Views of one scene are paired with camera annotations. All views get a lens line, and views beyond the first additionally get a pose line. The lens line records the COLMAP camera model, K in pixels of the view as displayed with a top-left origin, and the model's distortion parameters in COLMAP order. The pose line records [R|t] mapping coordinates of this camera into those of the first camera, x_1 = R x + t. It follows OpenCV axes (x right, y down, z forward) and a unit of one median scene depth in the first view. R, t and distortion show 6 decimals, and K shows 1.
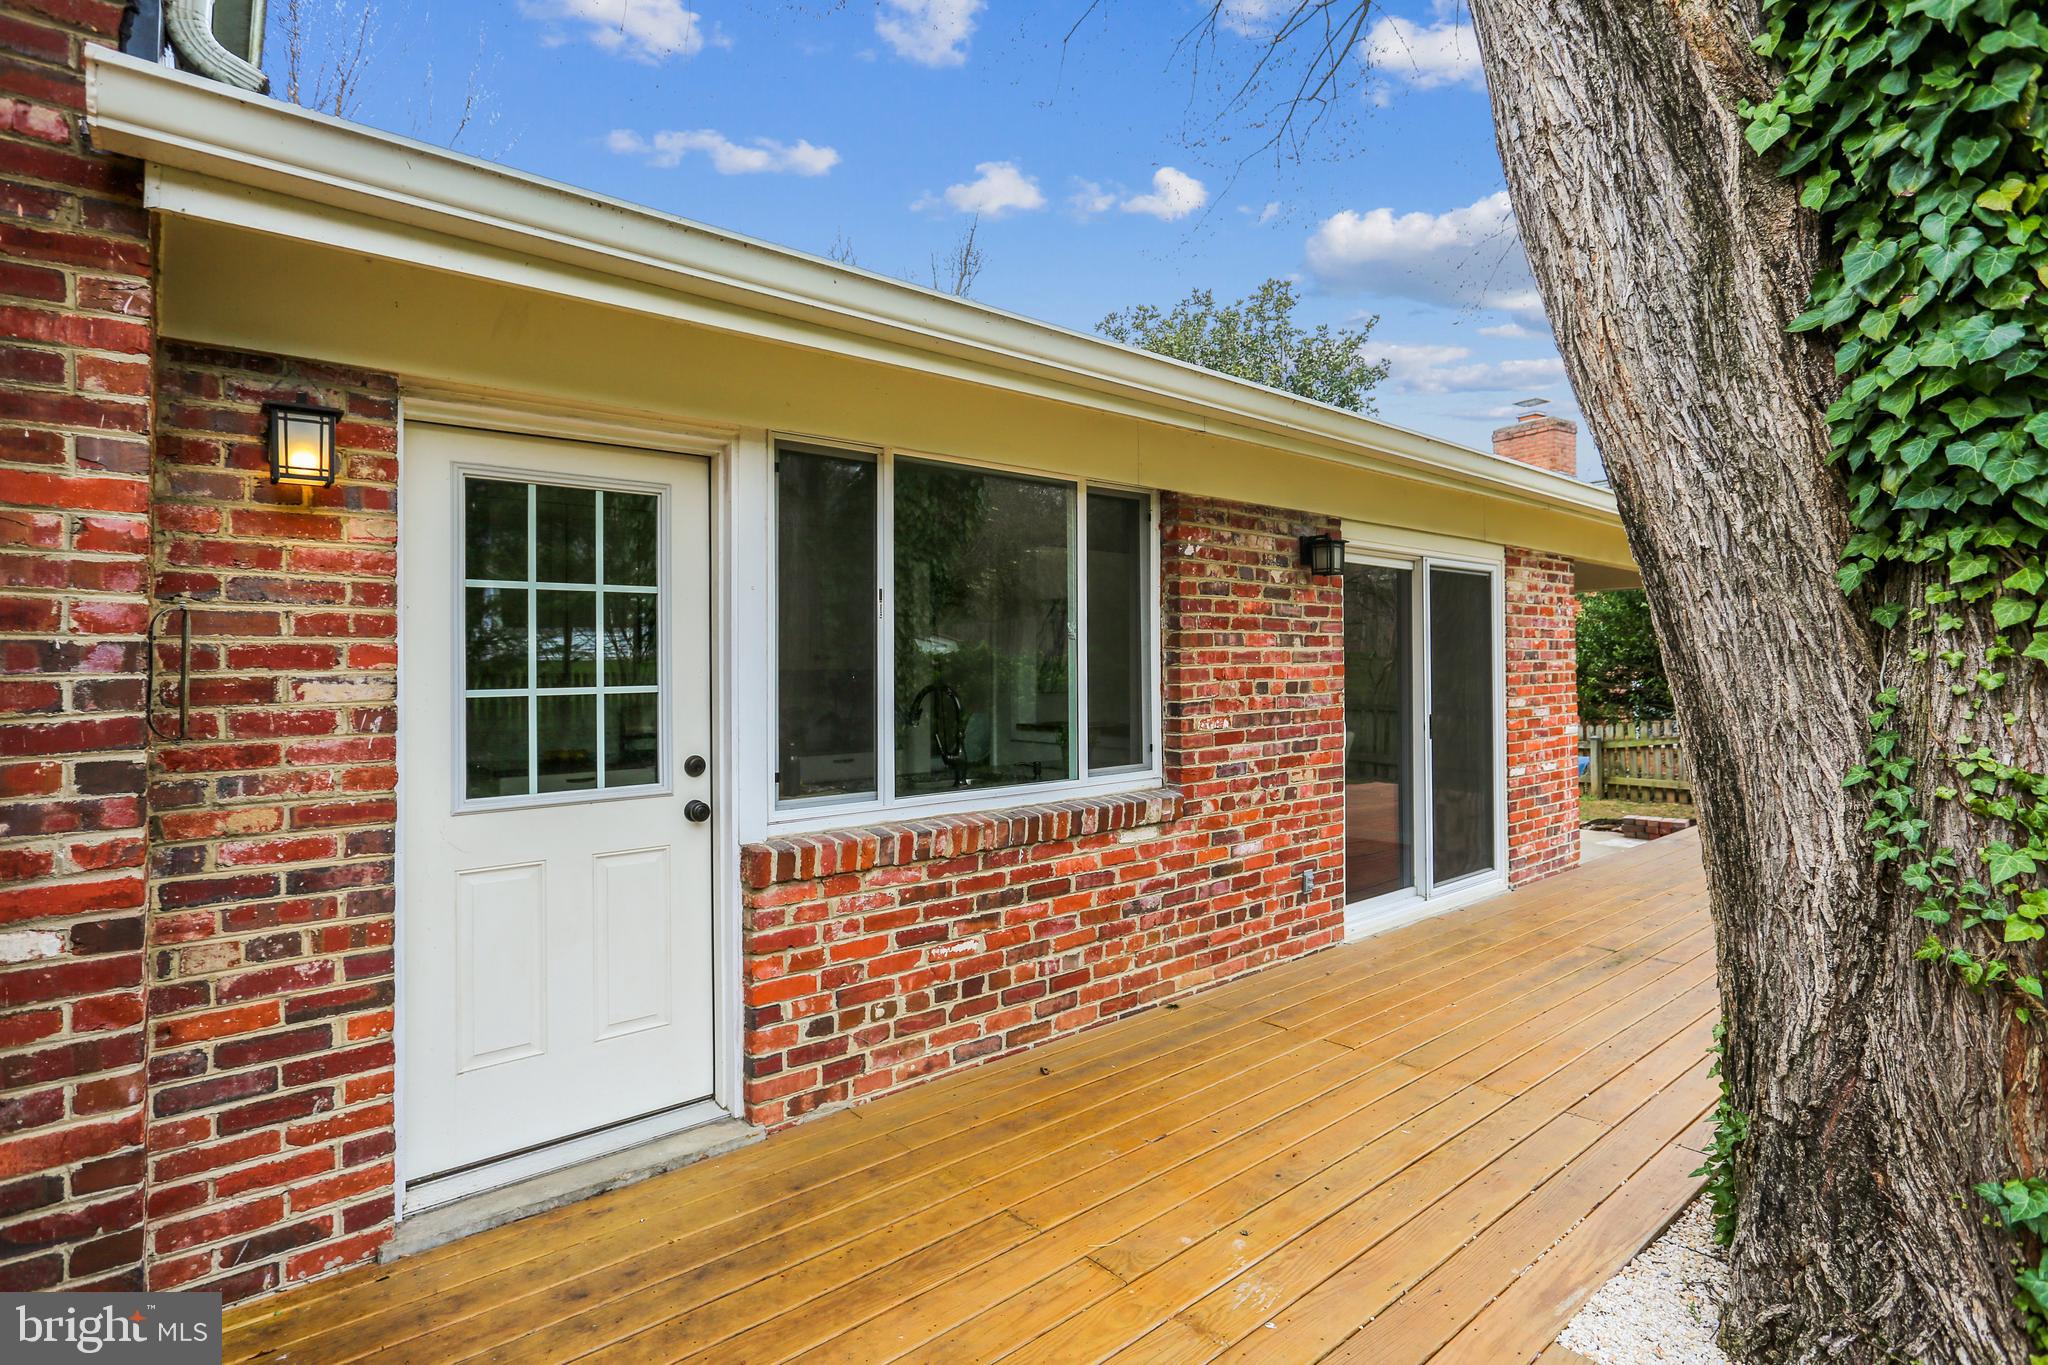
lens RADIAL K [[1005.2, 0, 1029.6], [0, 1005.2, 652.5], [0, 0, 1]] dist [-0.001551, 0.000009]
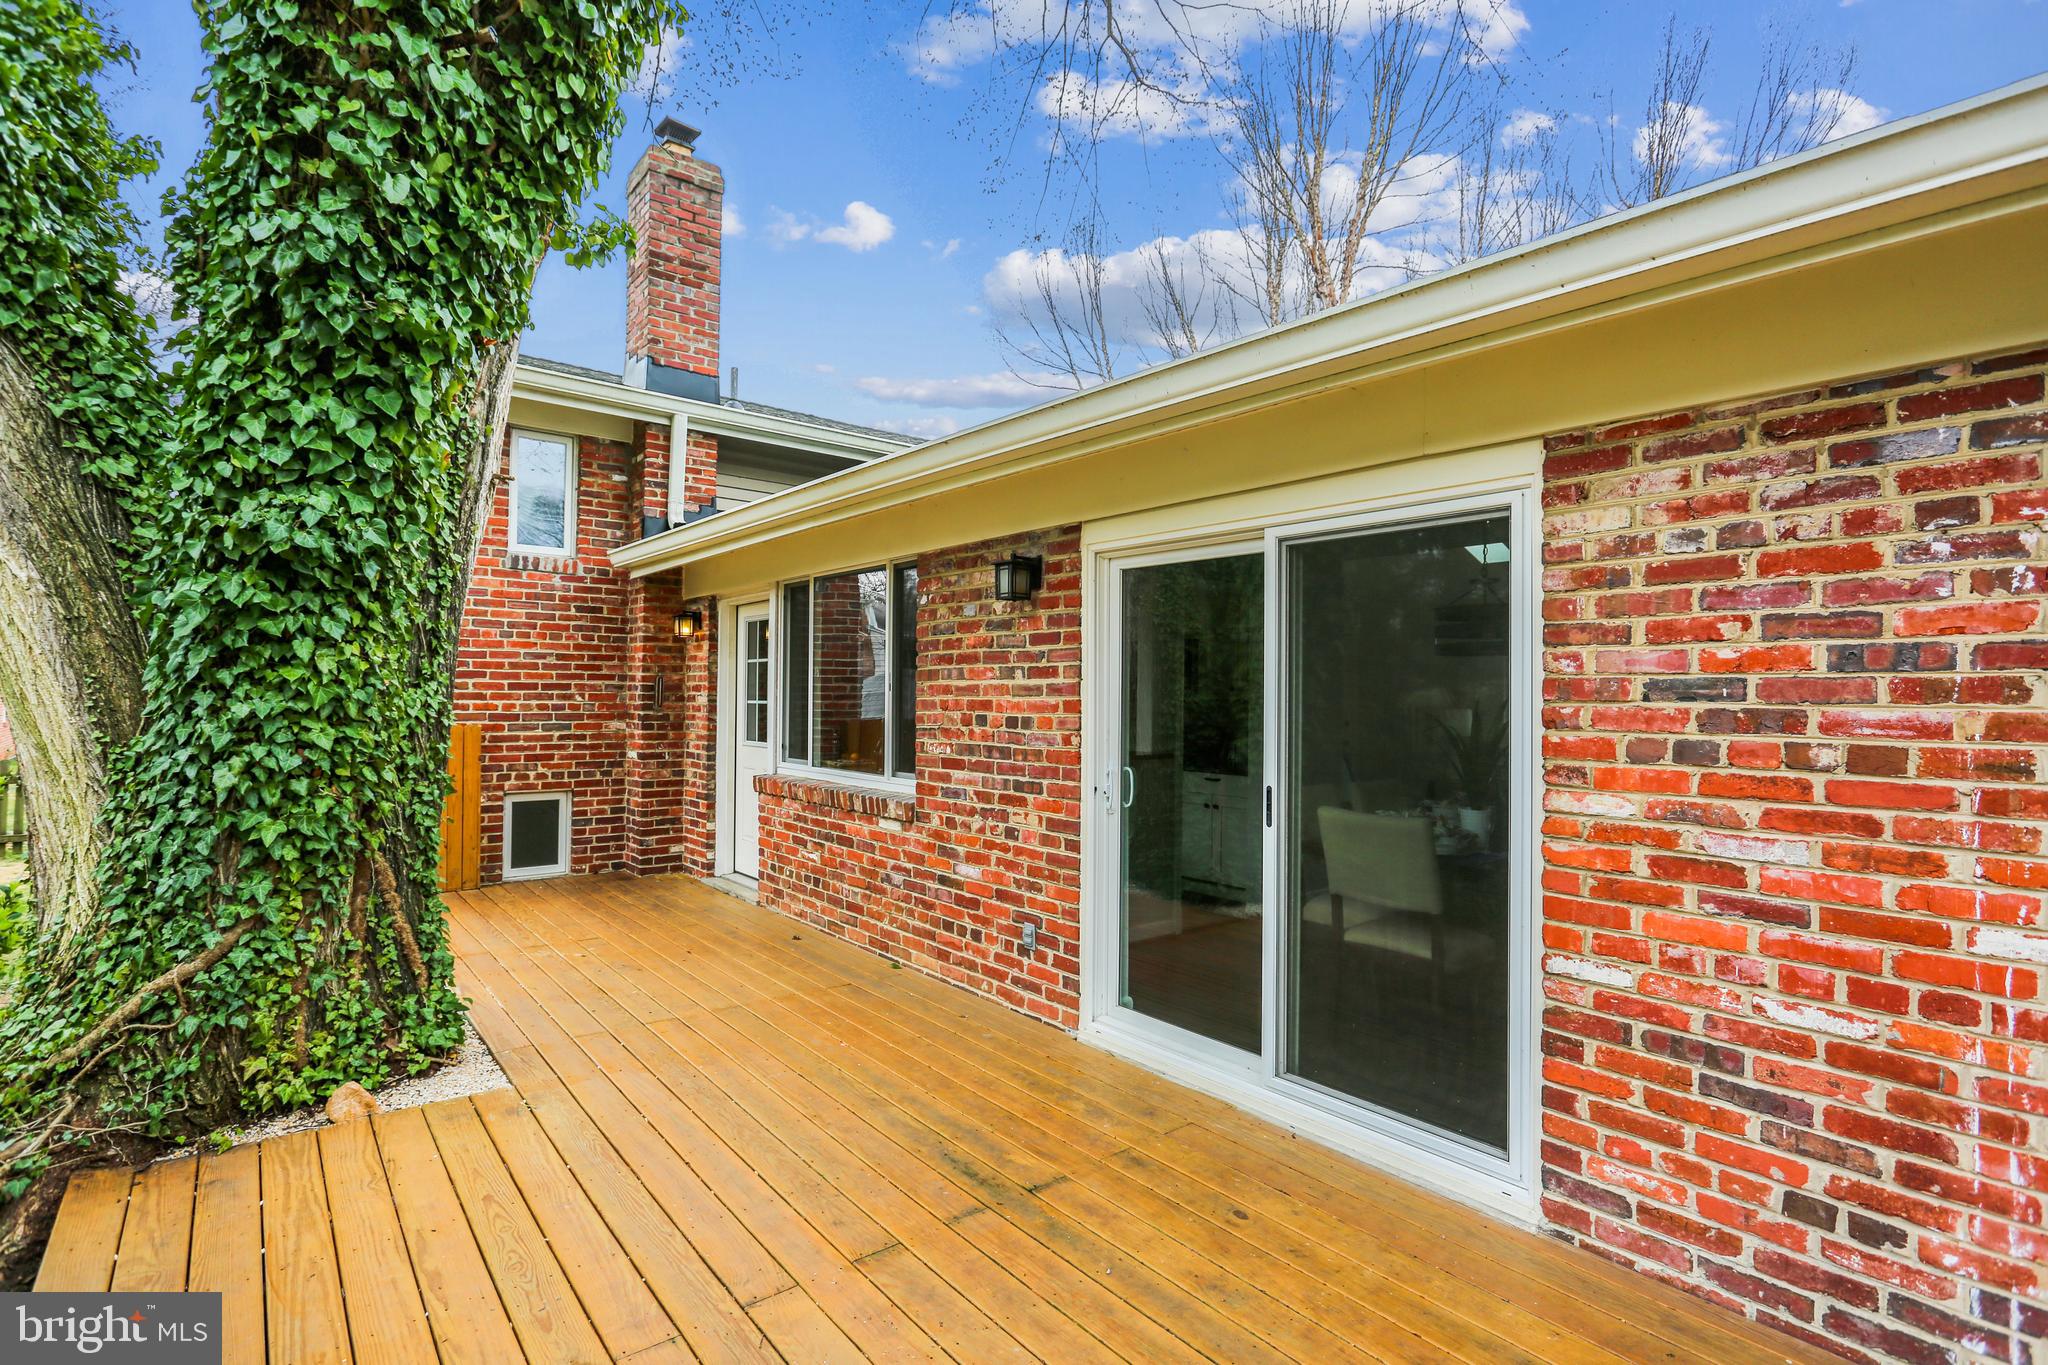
lens RADIAL K [[962.4, 0, 1015.2], [0, 962.4, 683.0], [0, 0, 1]] dist [-0.010509, 0.001780]
pose [[-0.020735, -0.003055, -0.999780, 1.235540], [0.004088, 0.999987, -0.003140, 0.000638], [0.999777, -0.004152, -0.020722, 1.079338]]
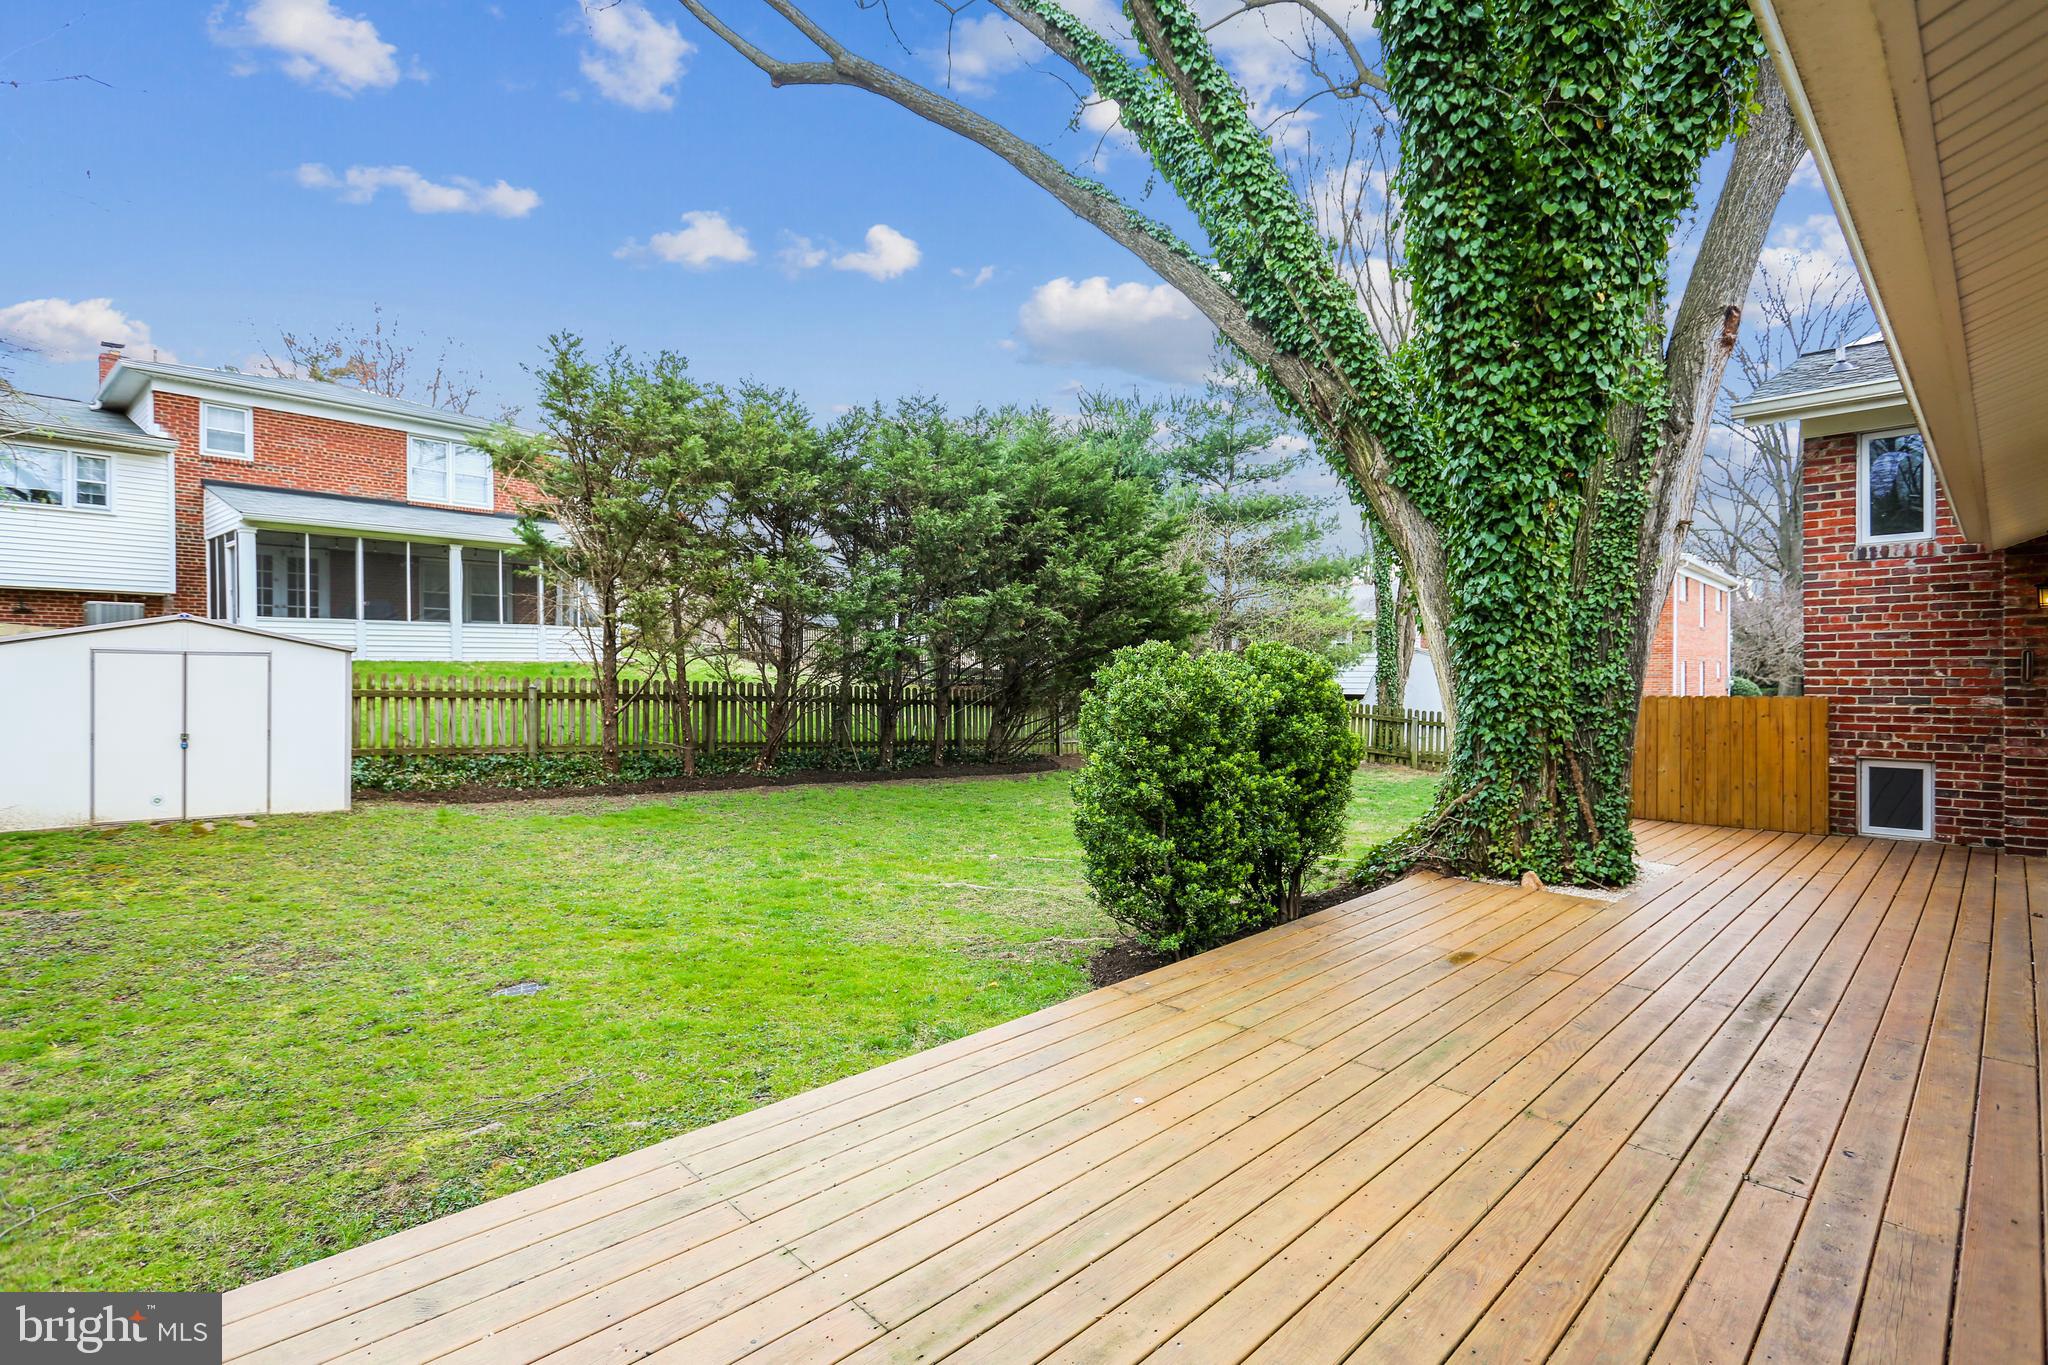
lens RADIAL K [[962.4, 0, 1015.2], [0, 962.4, 683.0], [0, 0, 1]] dist [-0.010509, 0.001780]
pose [[-0.997938, 0.016005, -0.062151, 1.356799], [0.016318, 0.999857, -0.004532, 0.015526], [0.062069, -0.005537, -0.998056, 1.885029]]
